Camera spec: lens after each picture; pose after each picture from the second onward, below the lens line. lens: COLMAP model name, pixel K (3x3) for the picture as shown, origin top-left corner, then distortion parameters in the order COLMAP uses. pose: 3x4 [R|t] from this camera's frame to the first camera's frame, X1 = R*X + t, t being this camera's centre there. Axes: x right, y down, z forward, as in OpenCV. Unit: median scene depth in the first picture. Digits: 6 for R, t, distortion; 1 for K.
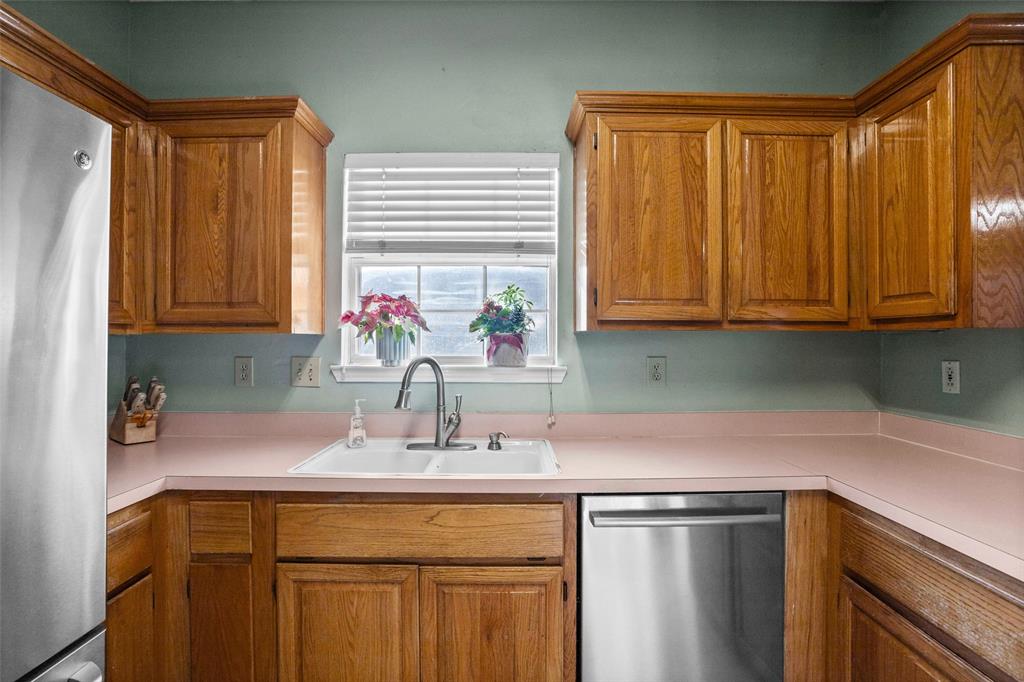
lens RADIAL K [[506.1, 0, 510.4], [0, 506.1, 336.1], [0, 0, 1]] dist [-0.070377, 0.031659]
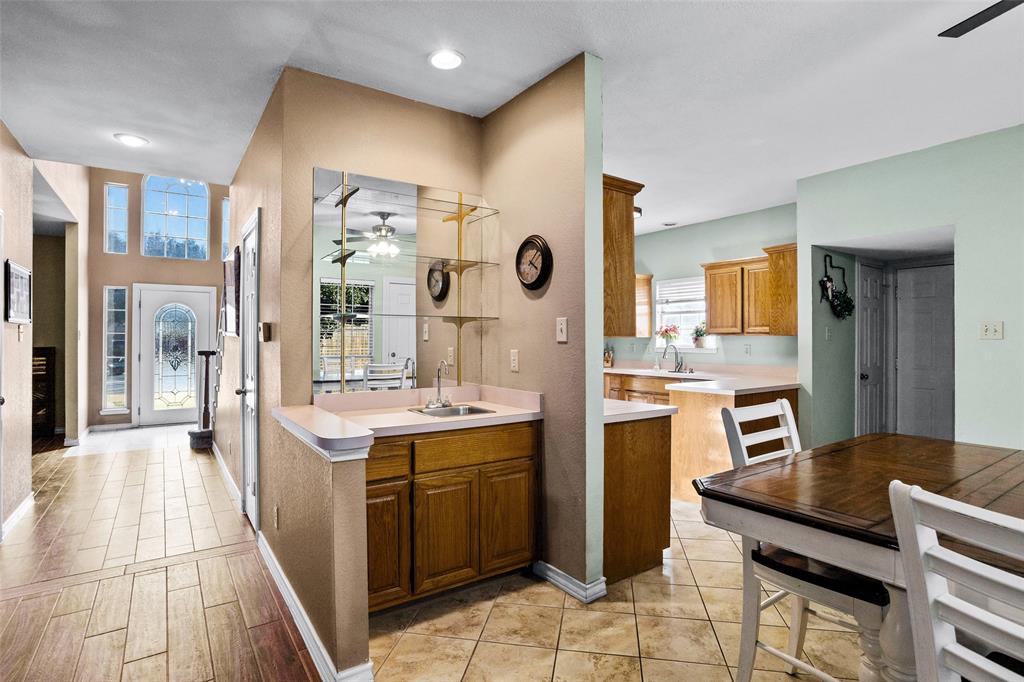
lens RADIAL K [[506.1, 0, 510.4], [0, 506.1, 336.1], [0, 0, 1]] dist [-0.070377, 0.031659]
pose [[0.567414, -0.005782, -0.823412, 2.131136], [0.004060, 0.999983, -0.004225, -0.001871], [0.823422, -0.000946, 0.567428, -1.911973]]
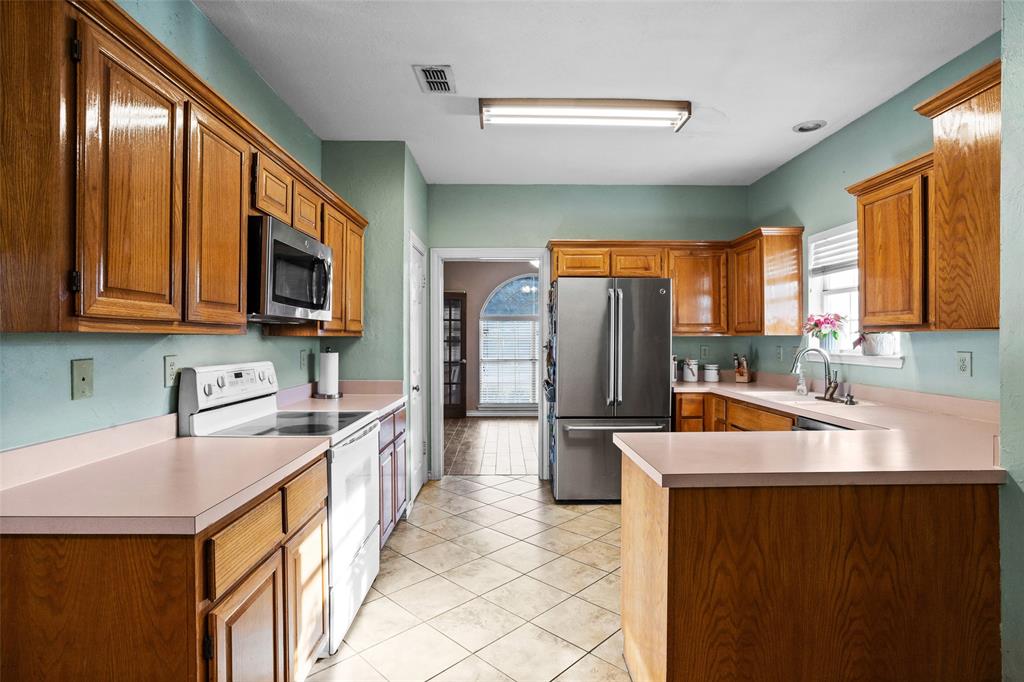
lens RADIAL K [[506.1, 0, 510.4], [0, 506.1, 336.1], [0, 0, 1]] dist [-0.070377, 0.031659]
pose [[0.014908, -0.003939, -0.999881, 1.719775], [0.006081, 0.999974, -0.003848, -0.000223], [0.999870, -0.006022, 0.014932, -0.140851]]
